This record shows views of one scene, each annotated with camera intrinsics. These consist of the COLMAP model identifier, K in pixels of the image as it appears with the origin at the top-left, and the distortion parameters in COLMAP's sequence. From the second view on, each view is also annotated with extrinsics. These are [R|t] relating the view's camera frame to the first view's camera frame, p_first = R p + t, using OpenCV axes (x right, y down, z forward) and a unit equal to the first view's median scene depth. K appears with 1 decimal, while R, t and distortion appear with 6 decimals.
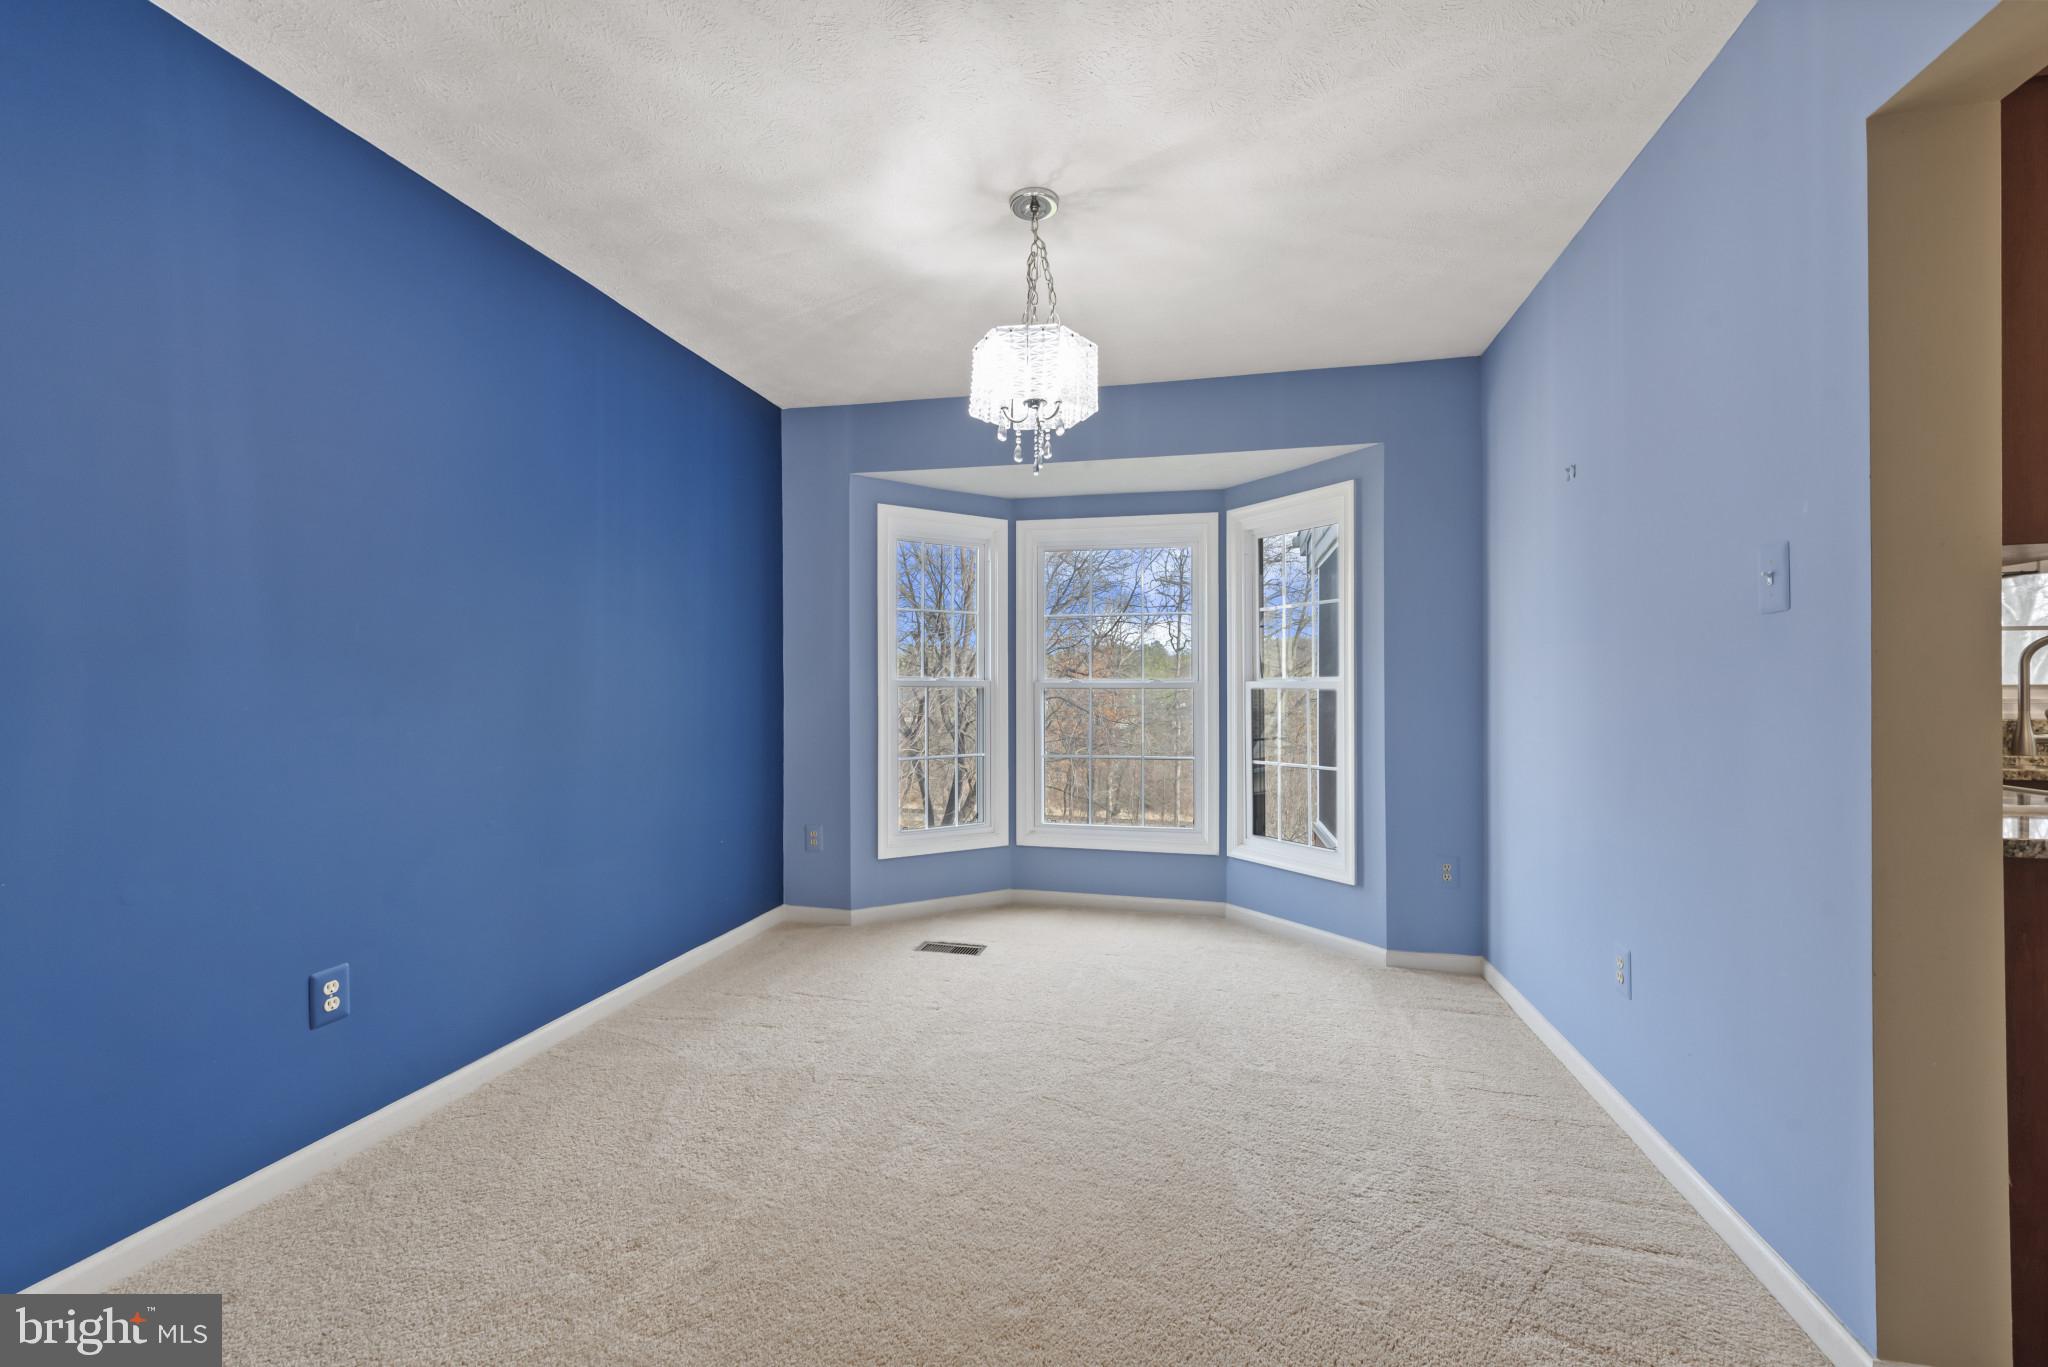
lens RADIAL K [[841.6, 0, 1025.6], [0, 841.6, 685.6], [0, 0, 1]] dist [0.015953, -0.006653]
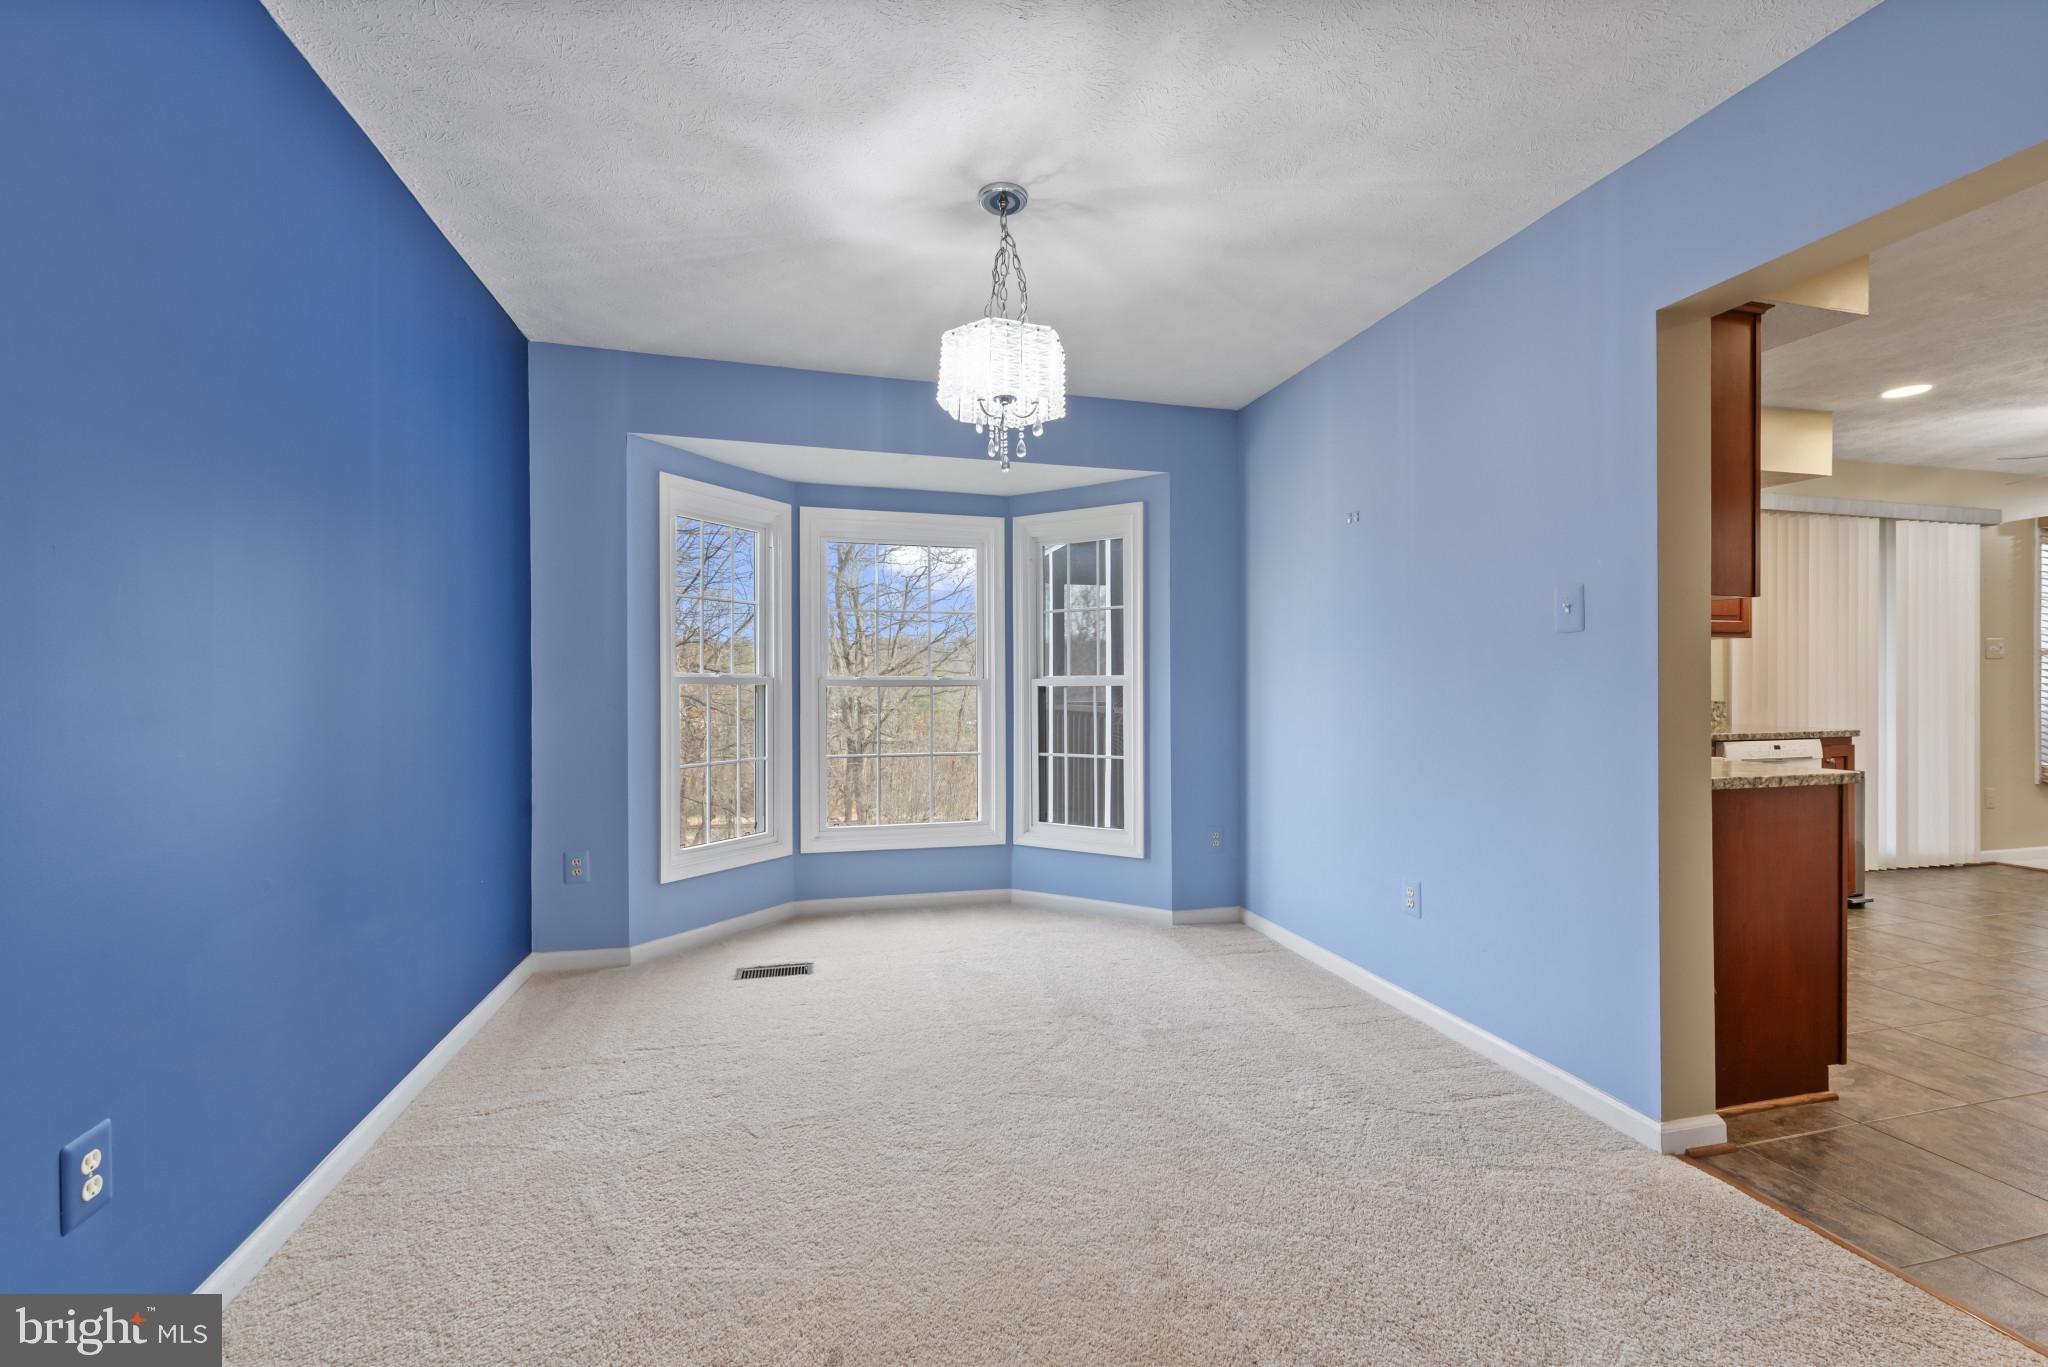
lens RADIAL K [[841.6, 0, 1025.6], [0, 841.6, 685.6], [0, 0, 1]] dist [0.015953, -0.006653]
pose [[0.887221, -0.001857, 0.461340, -0.320293], [0.000340, 0.999994, 0.003371, -0.000451], [-0.461344, -0.002834, 0.887217, 0.077644]]
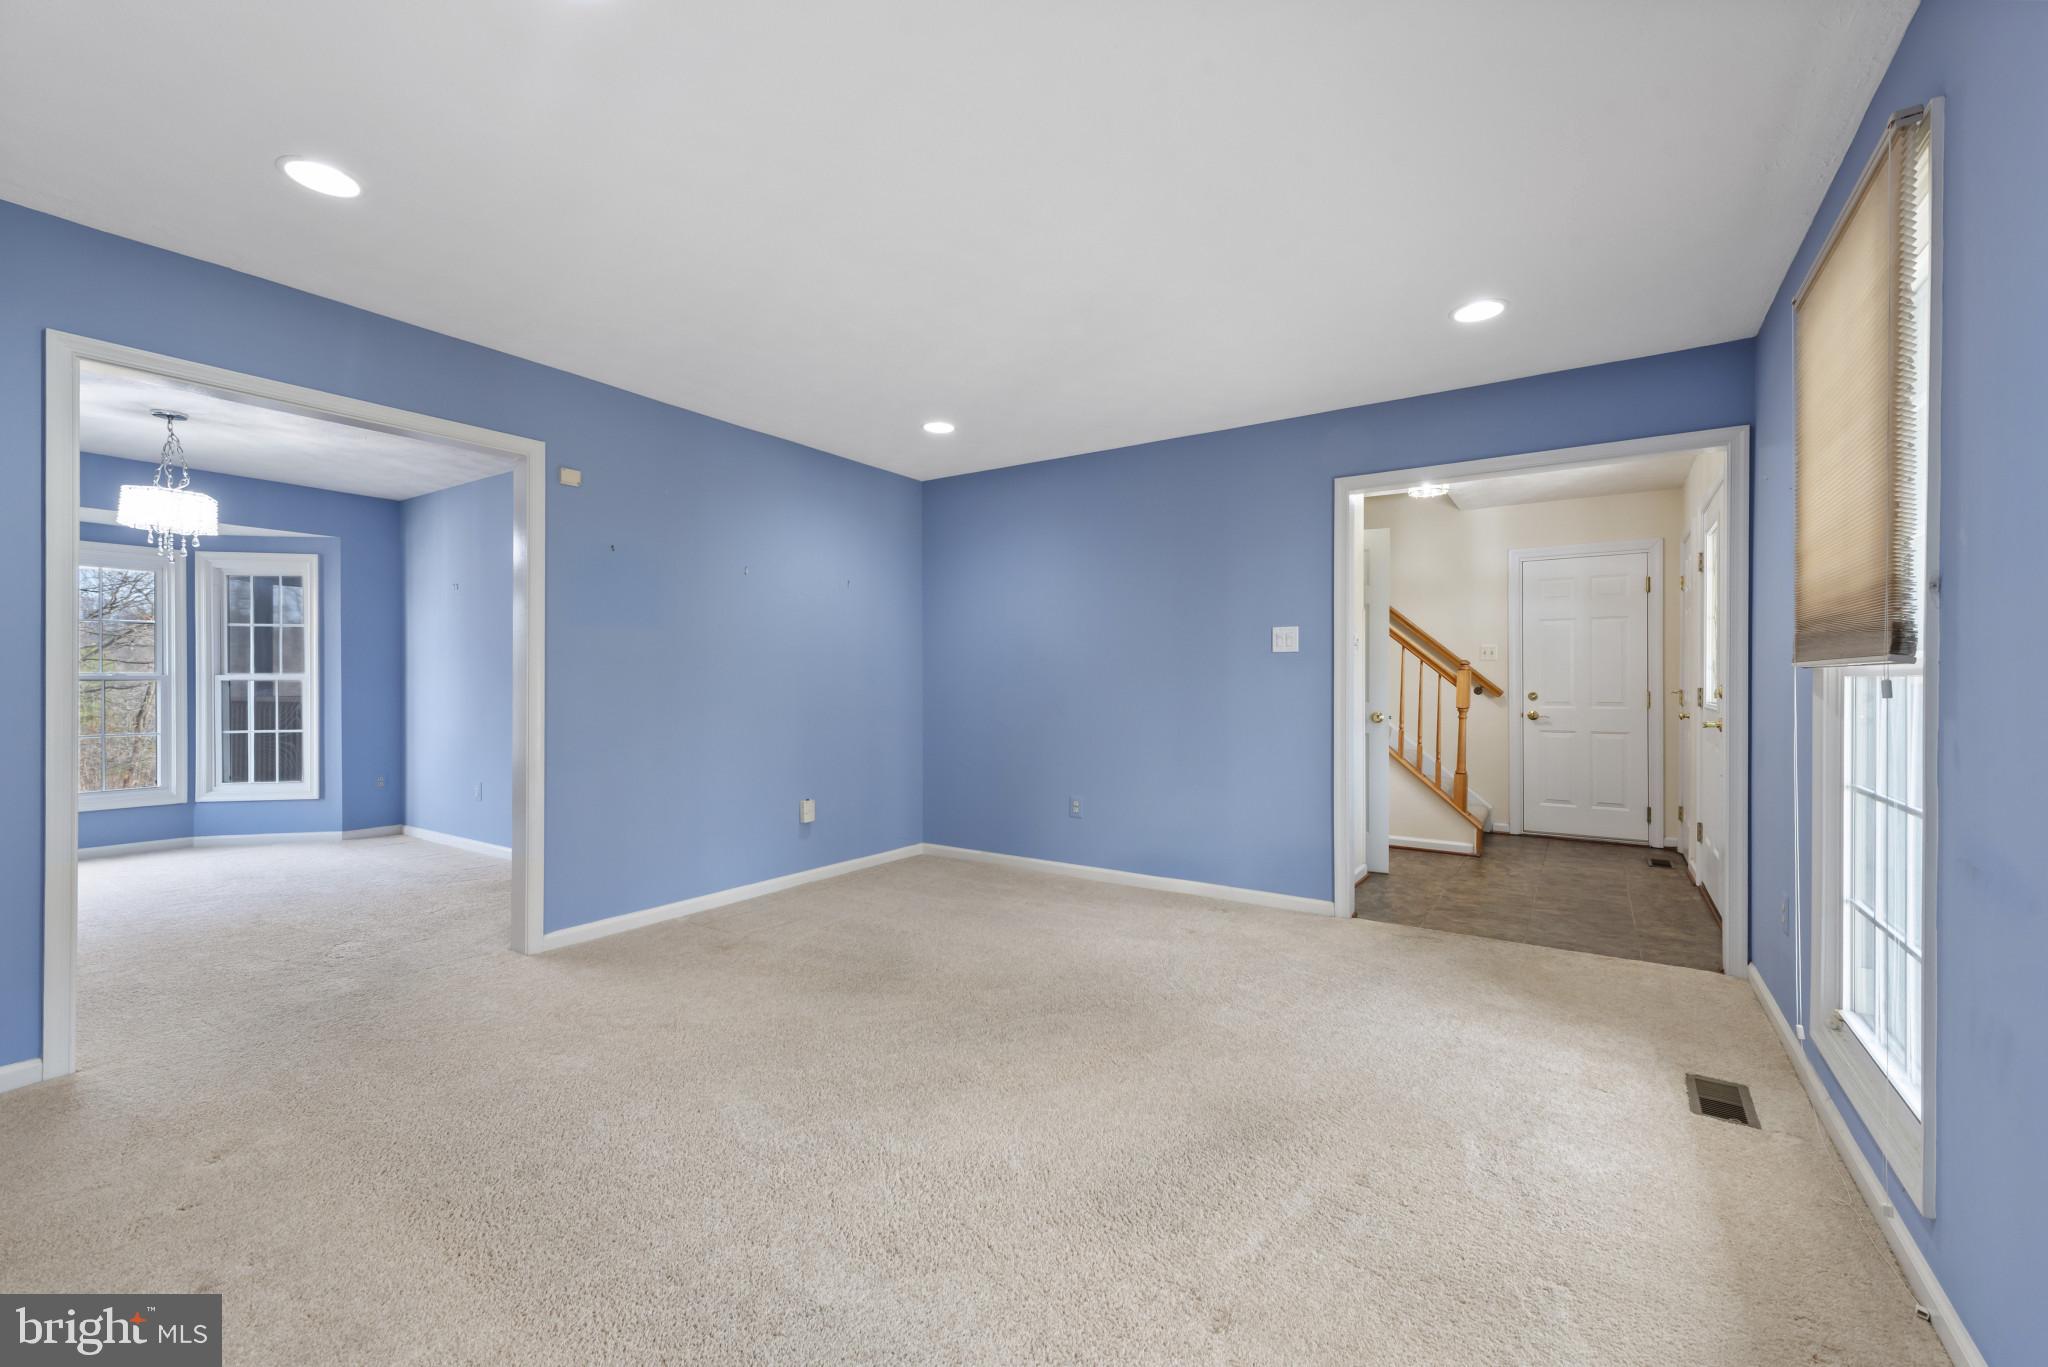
lens RADIAL K [[841.6, 0, 1025.6], [0, 841.6, 685.6], [0, 0, 1]] dist [0.015953, -0.006653]
pose [[0.355080, -0.002367, 0.934833, -0.790755], [-0.004407, 0.999981, 0.004206, 0.000723], [-0.934825, -0.005613, 0.355063, -1.044258]]
